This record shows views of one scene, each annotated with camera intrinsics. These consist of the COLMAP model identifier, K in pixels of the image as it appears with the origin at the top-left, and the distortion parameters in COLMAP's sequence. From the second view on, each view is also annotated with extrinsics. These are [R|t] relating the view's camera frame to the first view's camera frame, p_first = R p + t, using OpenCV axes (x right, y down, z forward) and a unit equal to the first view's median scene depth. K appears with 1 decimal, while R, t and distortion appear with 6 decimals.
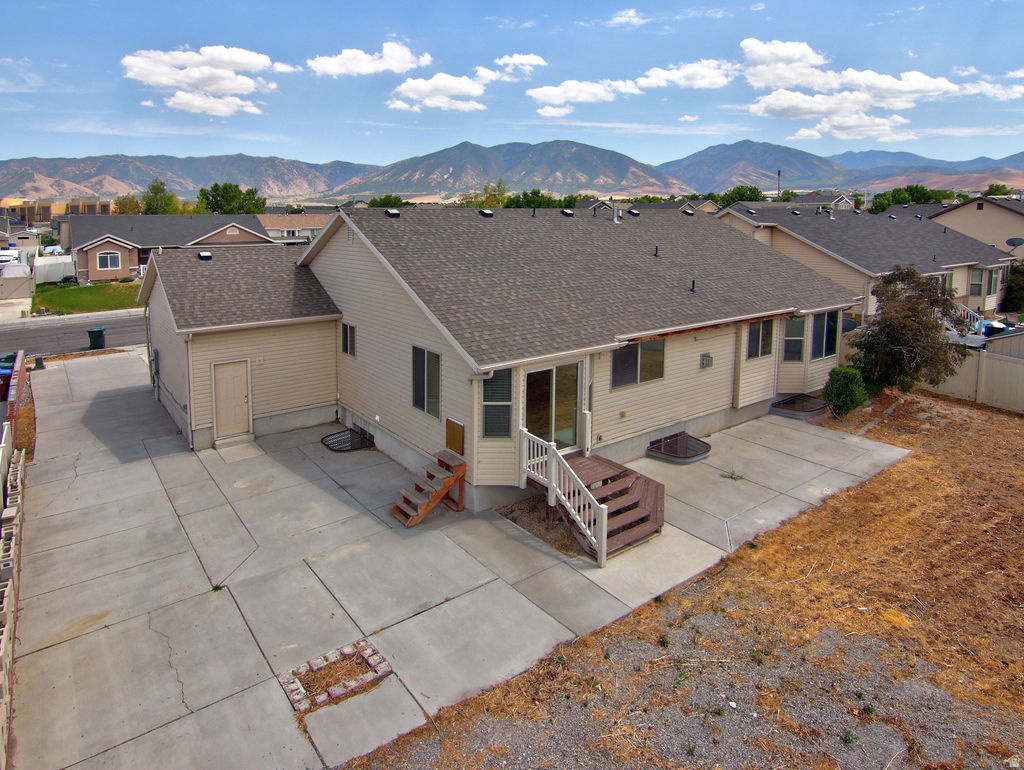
lens RADIAL K [[587.6, 0, 512.0], [0, 587.6, 385.0], [0, 0, 1]] dist [-0.000953, -0.000491]
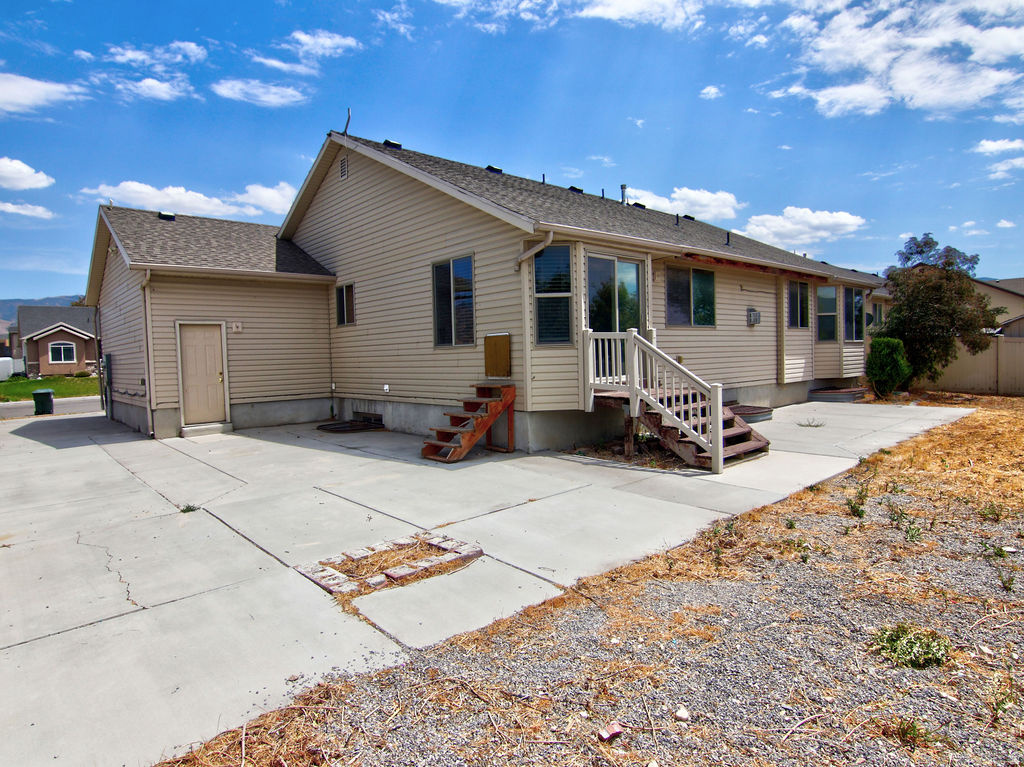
lens RADIAL K [[562.0, 0, 516.6], [0, 562.0, 456.7], [0, 0, 1]] dist [-0.002736, -0.001954]
pose [[0.994855, -0.070818, 0.072443, -0.140965], [0.078000, 0.991758, -0.101651, 0.311313], [-0.064647, 0.106778, 0.992179, 0.275313]]
